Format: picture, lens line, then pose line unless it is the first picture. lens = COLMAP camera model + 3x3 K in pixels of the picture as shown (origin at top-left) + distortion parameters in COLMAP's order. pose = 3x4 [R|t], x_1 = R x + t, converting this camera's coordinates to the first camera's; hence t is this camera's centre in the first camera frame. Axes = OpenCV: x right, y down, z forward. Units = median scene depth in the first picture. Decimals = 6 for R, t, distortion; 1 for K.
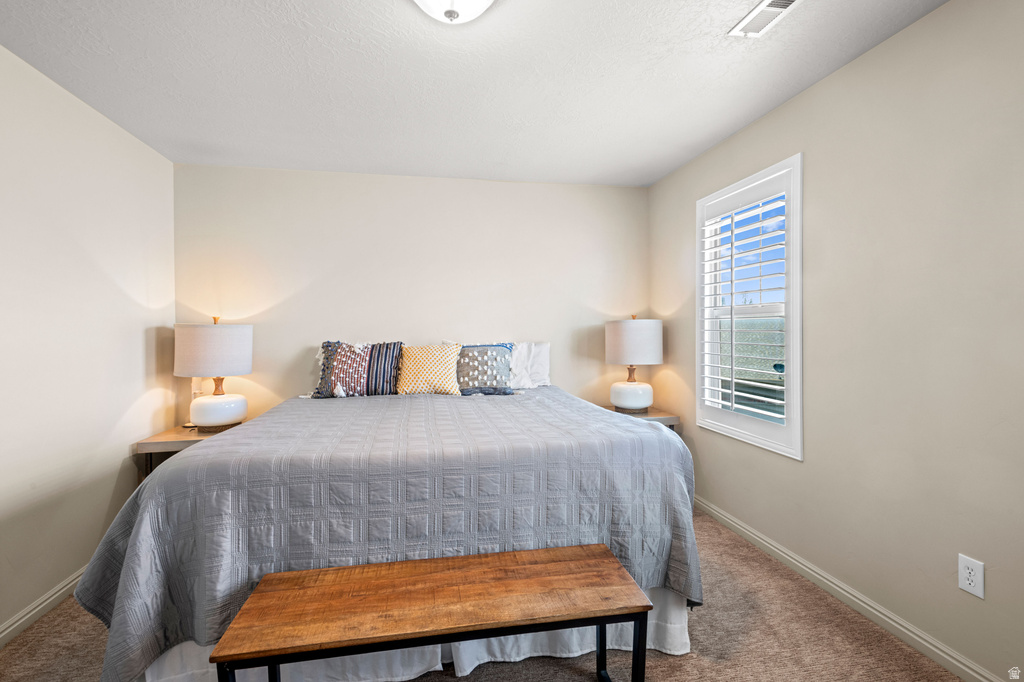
lens RADIAL K [[484.4, 0, 511.5], [0, 484.4, 337.8], [0, 0, 1]] dist [0.015374, -0.000973]
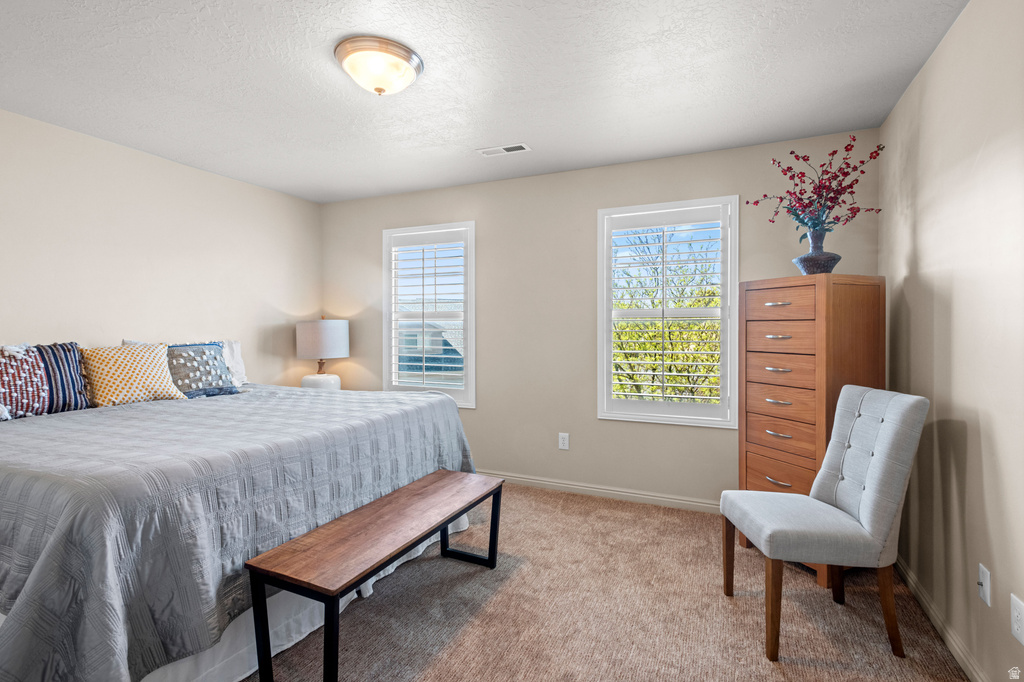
lens RADIAL K [[484.4, 0, 505.8], [0, 484.4, 335.5], [0, 0, 1]] dist [0.015374, -0.000973]
pose [[0.585986, -0.008141, 0.810280, -0.498815], [0.011152, 0.999936, 0.001981, 0.003627], [-0.810244, 0.007875, 0.586039, -0.028839]]
